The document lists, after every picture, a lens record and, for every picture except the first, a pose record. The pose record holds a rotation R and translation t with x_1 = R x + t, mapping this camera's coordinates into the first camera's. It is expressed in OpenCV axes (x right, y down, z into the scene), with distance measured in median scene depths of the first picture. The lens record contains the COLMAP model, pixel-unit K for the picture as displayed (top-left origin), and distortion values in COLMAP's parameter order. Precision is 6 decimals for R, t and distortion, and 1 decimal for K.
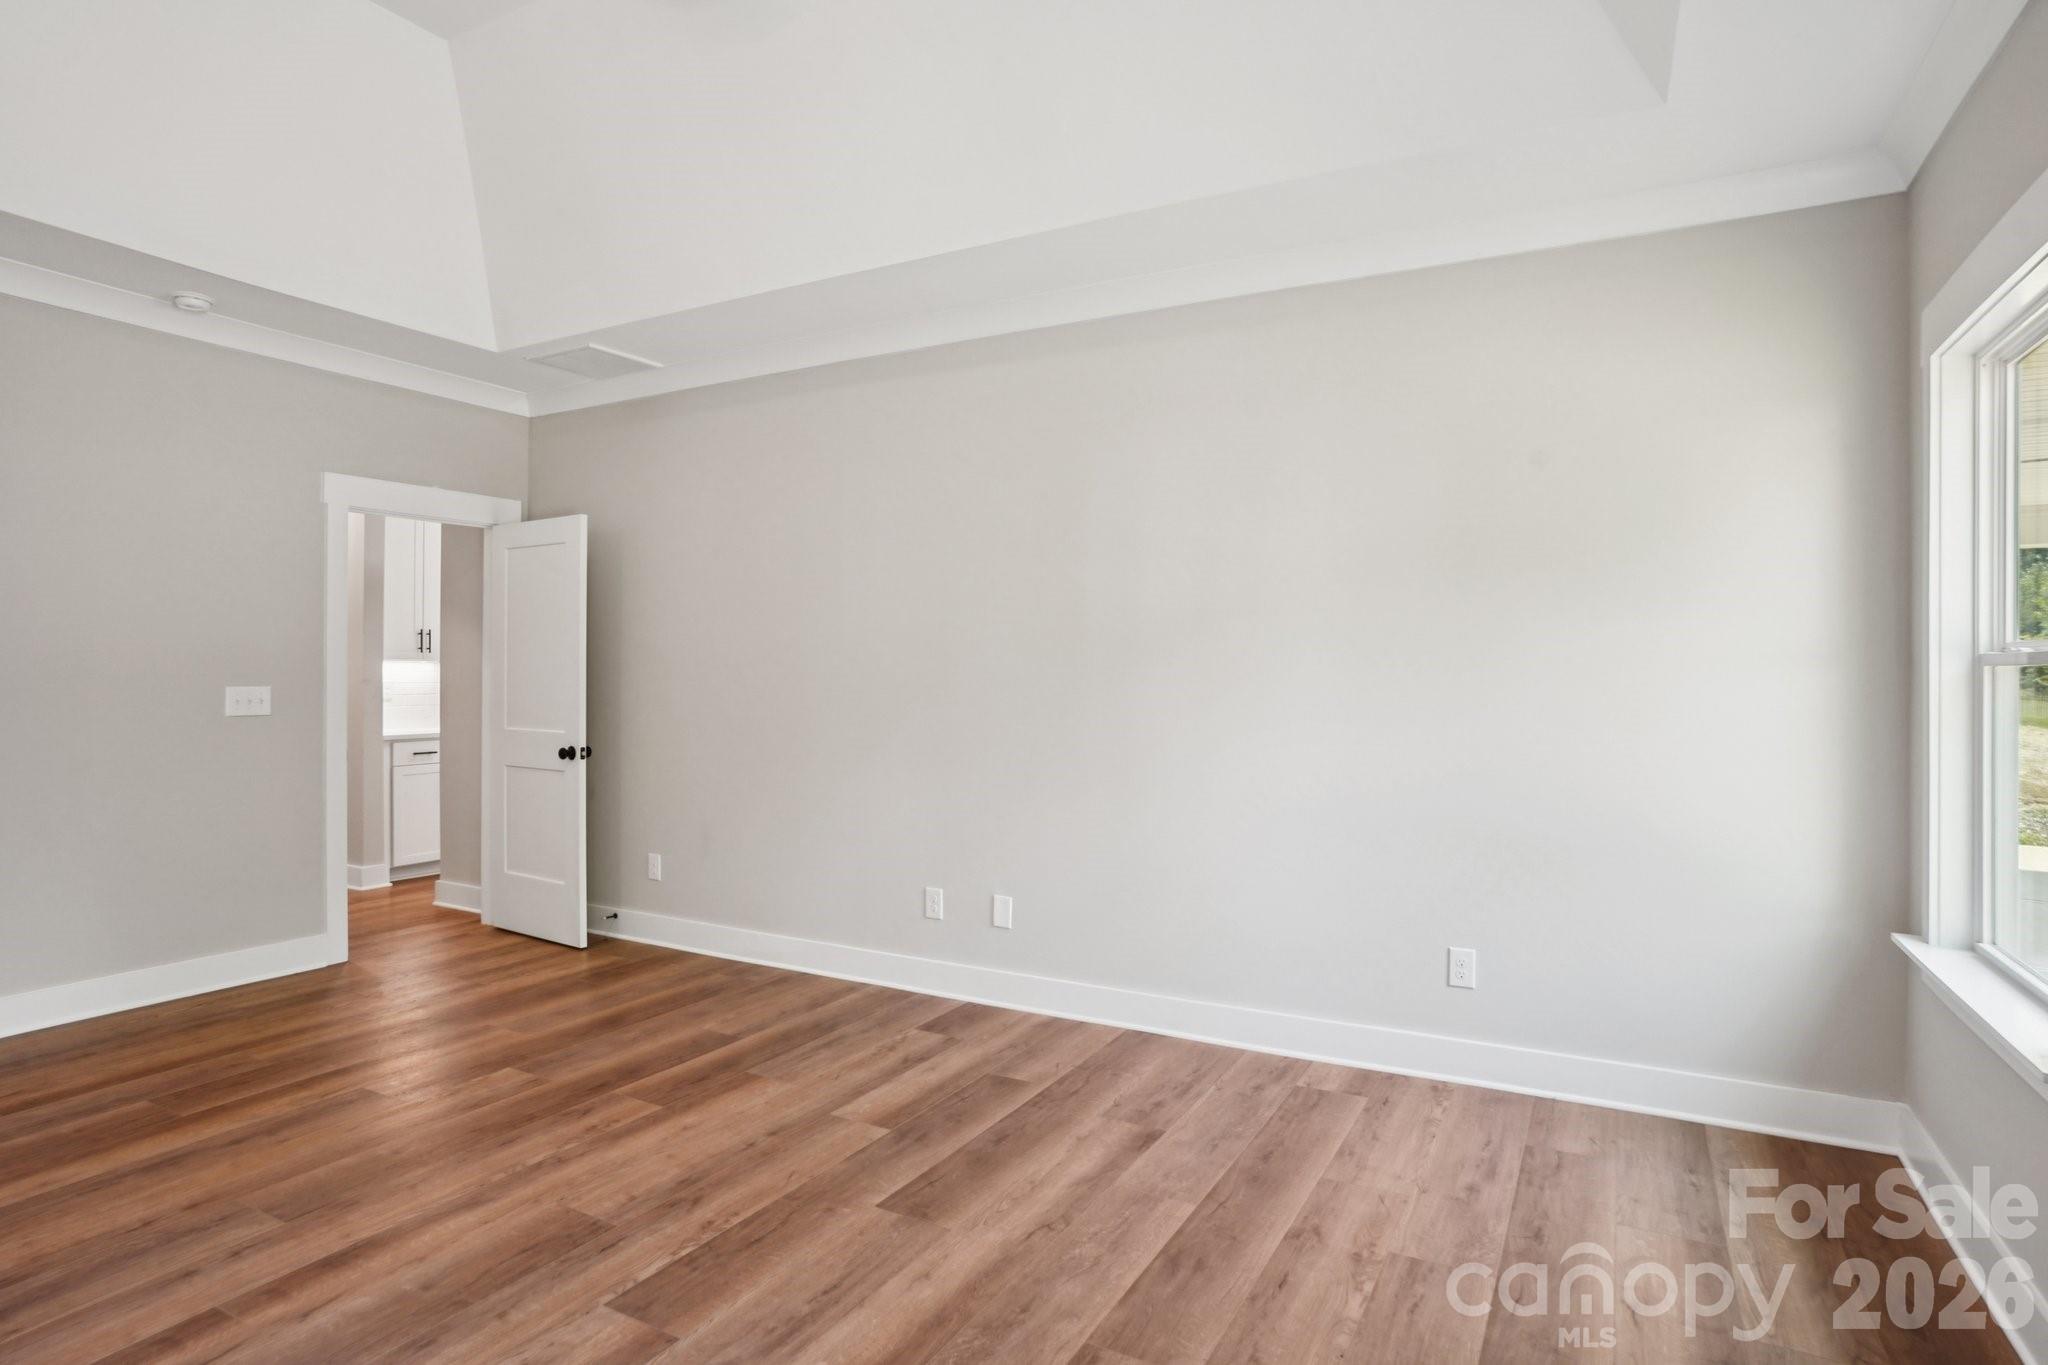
lens RADIAL K [[1074.8, 0, 1037.6], [0, 1074.8, 675.7], [0, 0, 1]] dist [-0.077595, 0.043830]
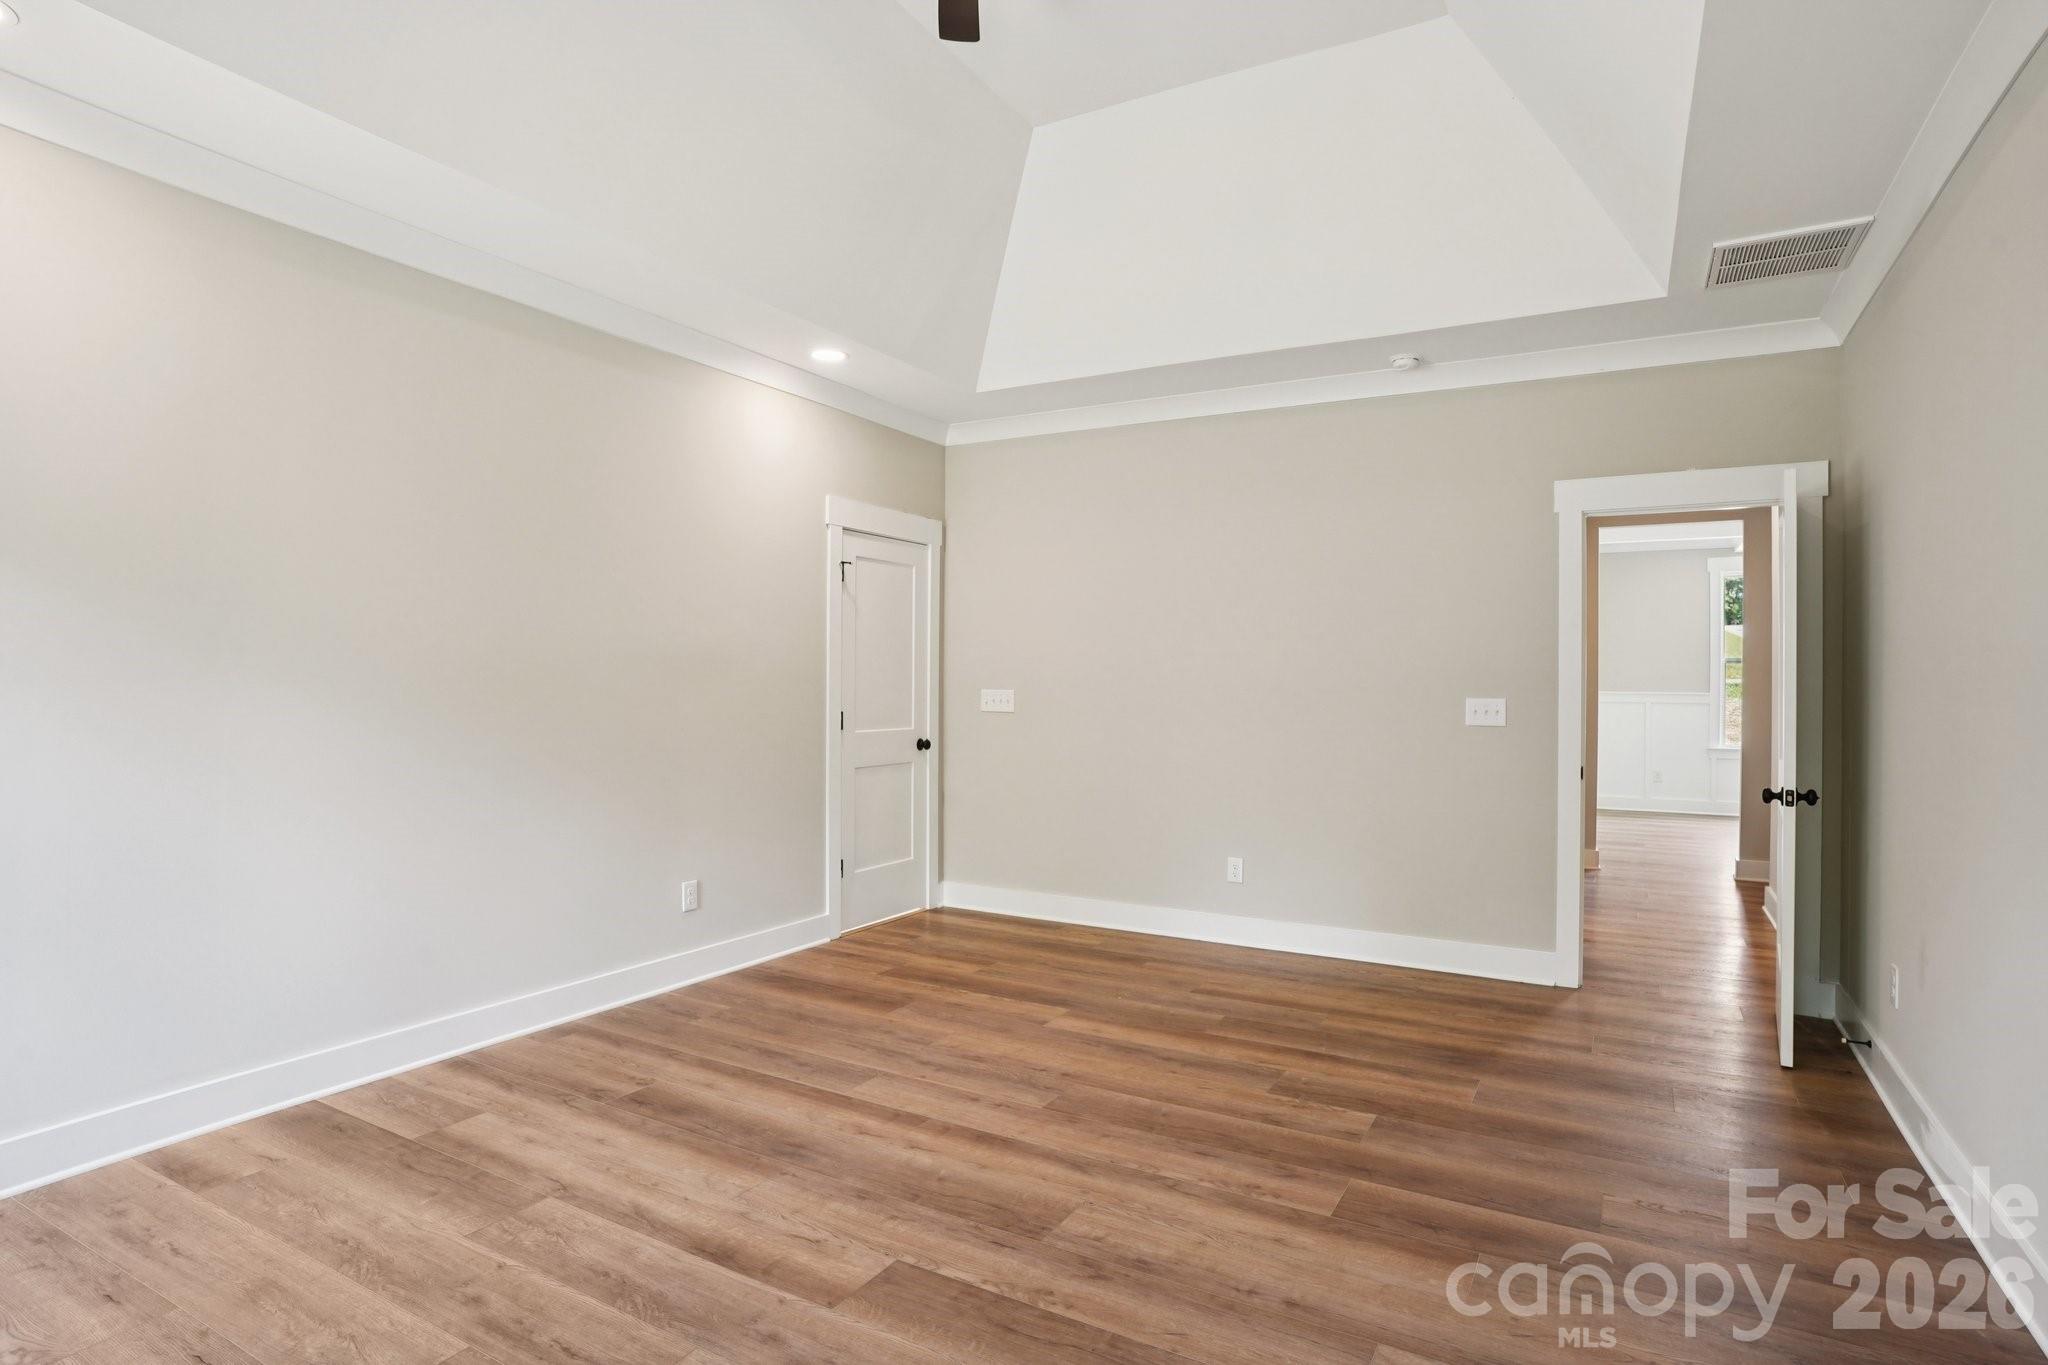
lens RADIAL K [[1074.8, 0, 1037.6], [0, 1074.8, 675.7], [0, 0, 1]] dist [-0.077595, 0.043830]
pose [[-0.013216, -0.006760, -0.999890, 0.473522], [-0.011515, 0.999912, -0.006608, 0.000277], [0.999846, 0.011426, -0.013293, 0.800939]]
